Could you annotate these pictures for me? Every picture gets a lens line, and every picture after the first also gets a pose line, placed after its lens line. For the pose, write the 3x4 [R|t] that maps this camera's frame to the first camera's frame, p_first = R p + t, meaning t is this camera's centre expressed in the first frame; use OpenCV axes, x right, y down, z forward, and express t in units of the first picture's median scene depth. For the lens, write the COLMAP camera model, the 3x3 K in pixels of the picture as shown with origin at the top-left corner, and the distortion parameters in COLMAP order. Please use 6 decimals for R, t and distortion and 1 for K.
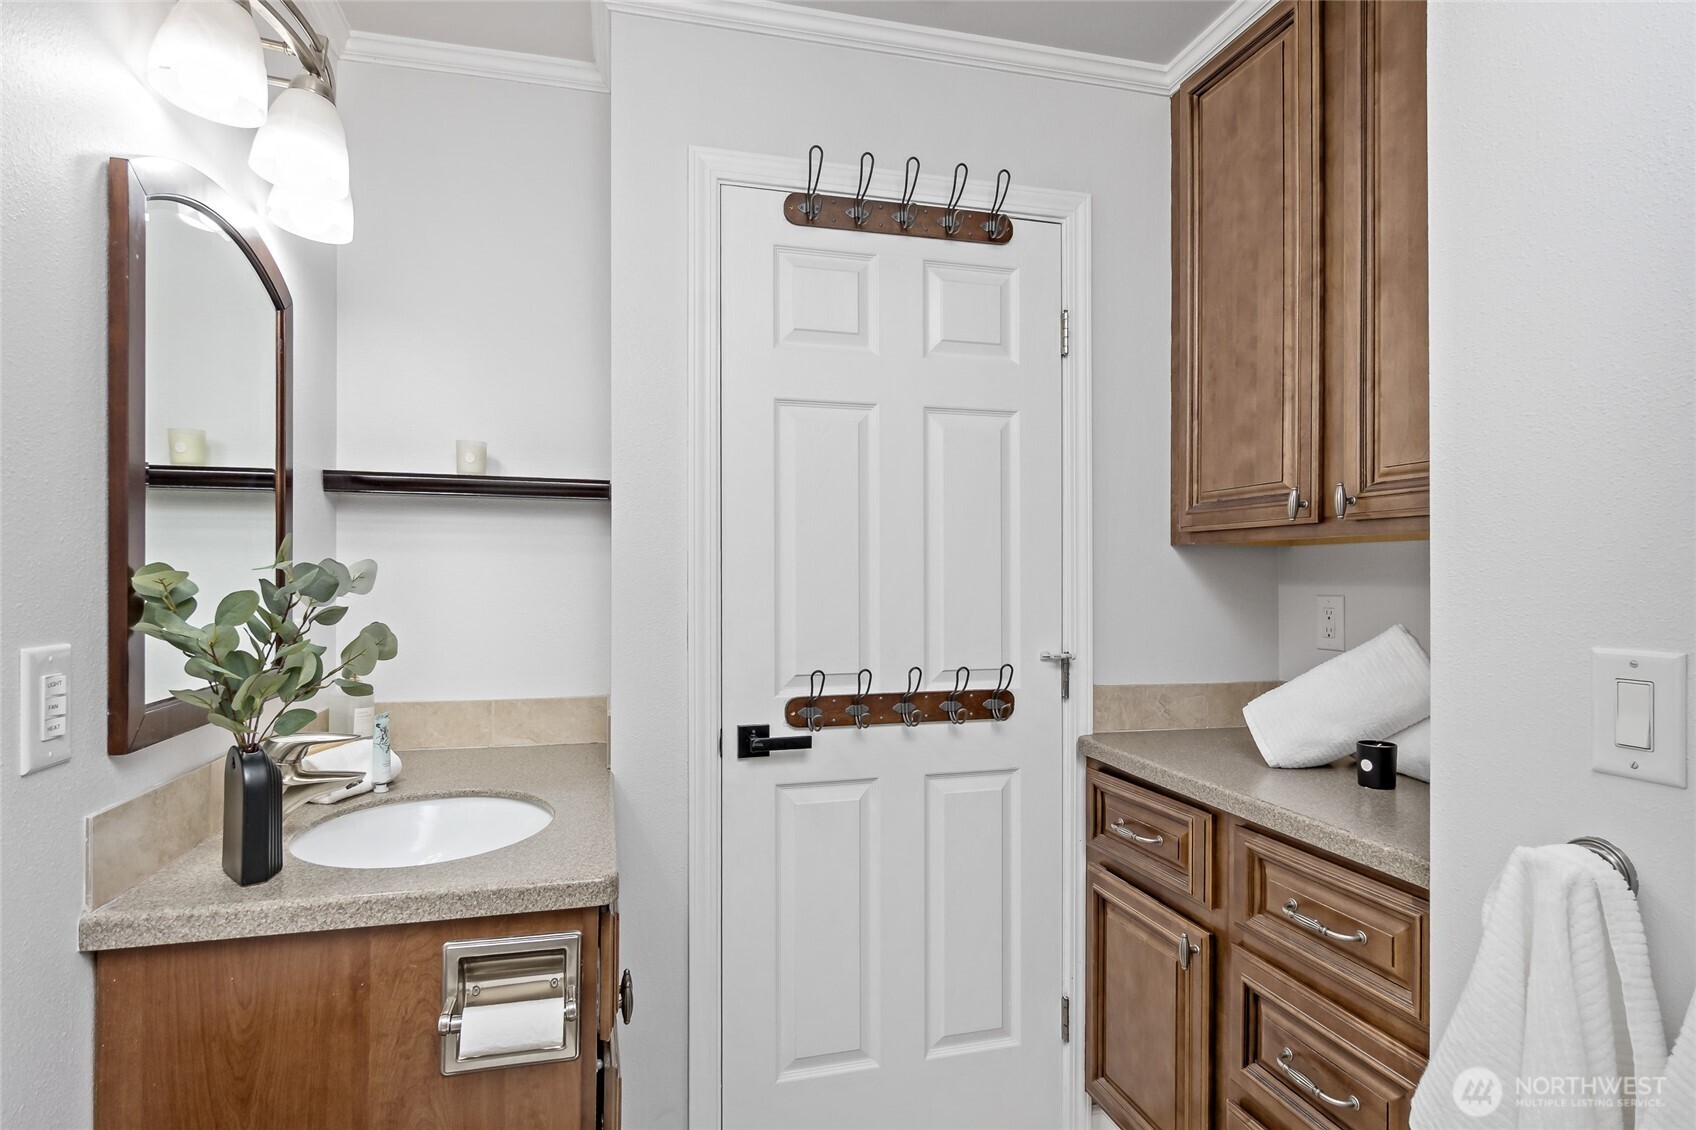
lens RADIAL K [[881.3, 0, 842.1], [0, 881.3, 571.2], [0, 0, 1]] dist [0.000322, 0.000167]
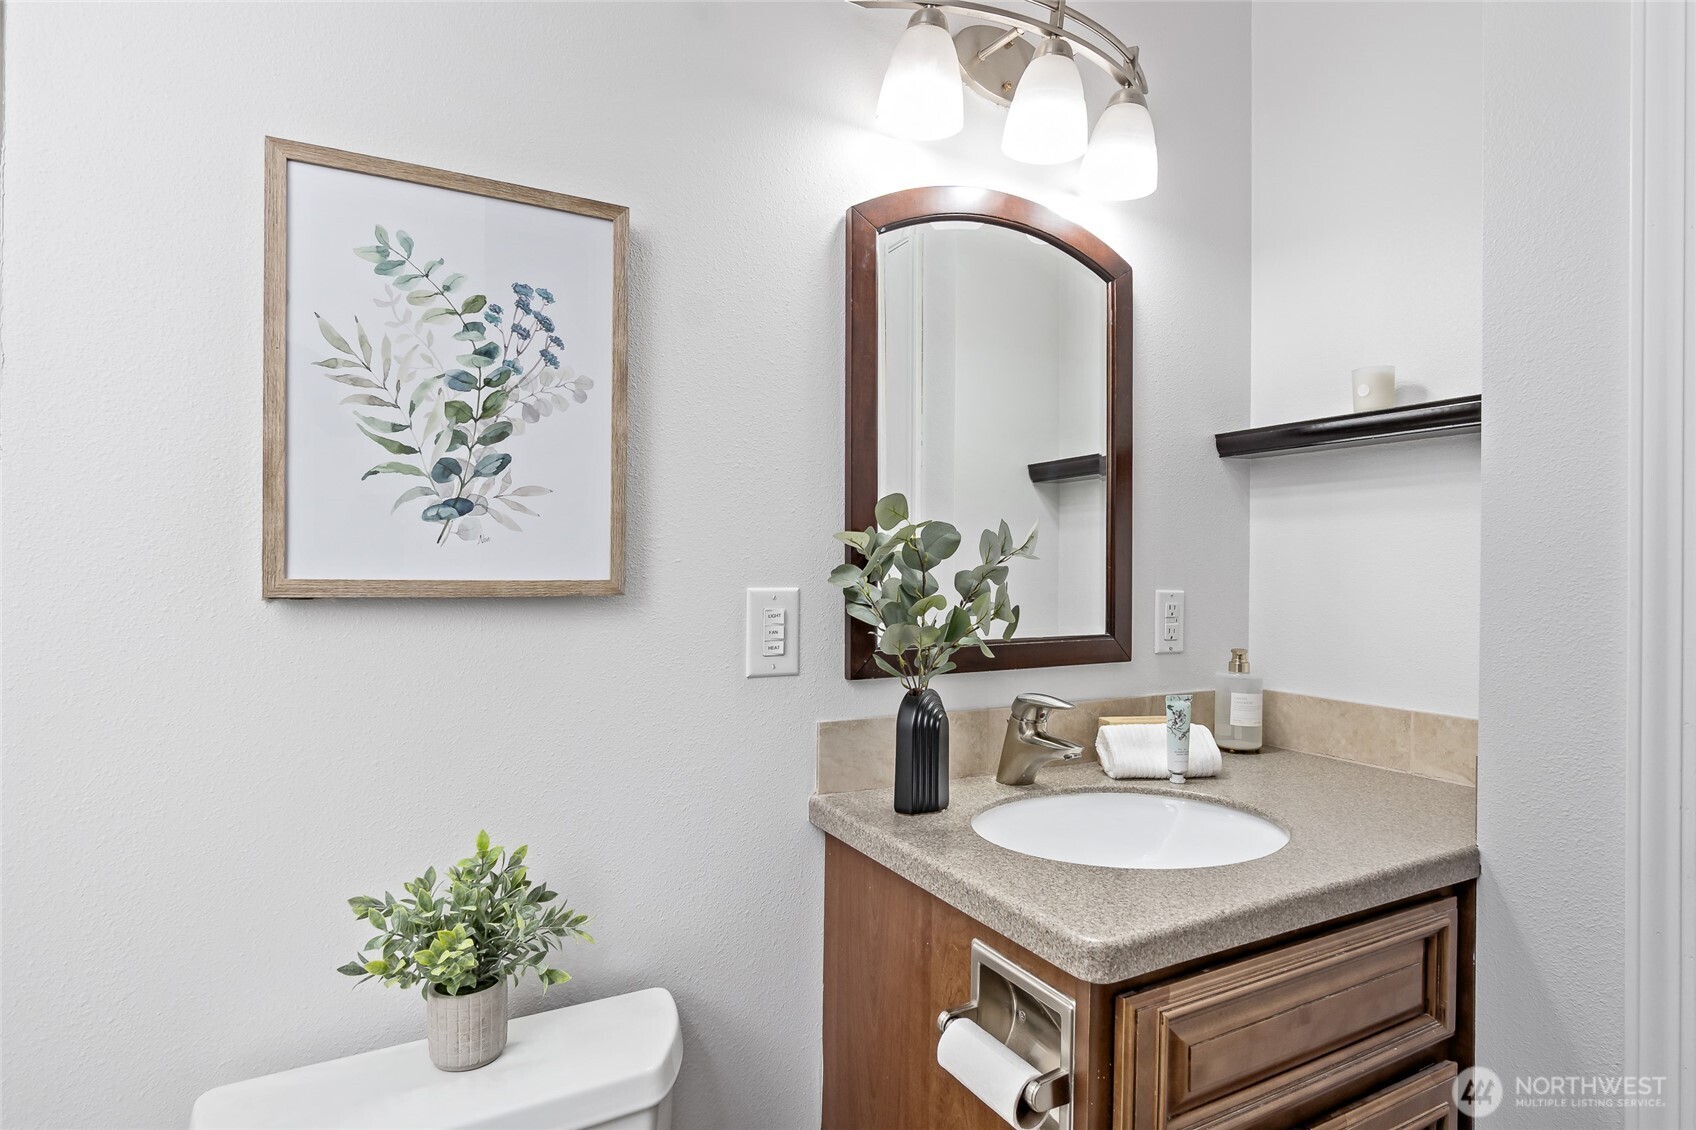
lens RADIAL K [[881.3, 0, 842.1], [0, 881.3, 571.2], [0, 0, 1]] dist [0.000322, 0.000167]
pose [[0.228930, -0.000604, -0.973443, 0.376746], [0.002654, 0.999996, 0.000004, 0.049621], [0.973439, -0.002585, 0.228930, 0.652200]]
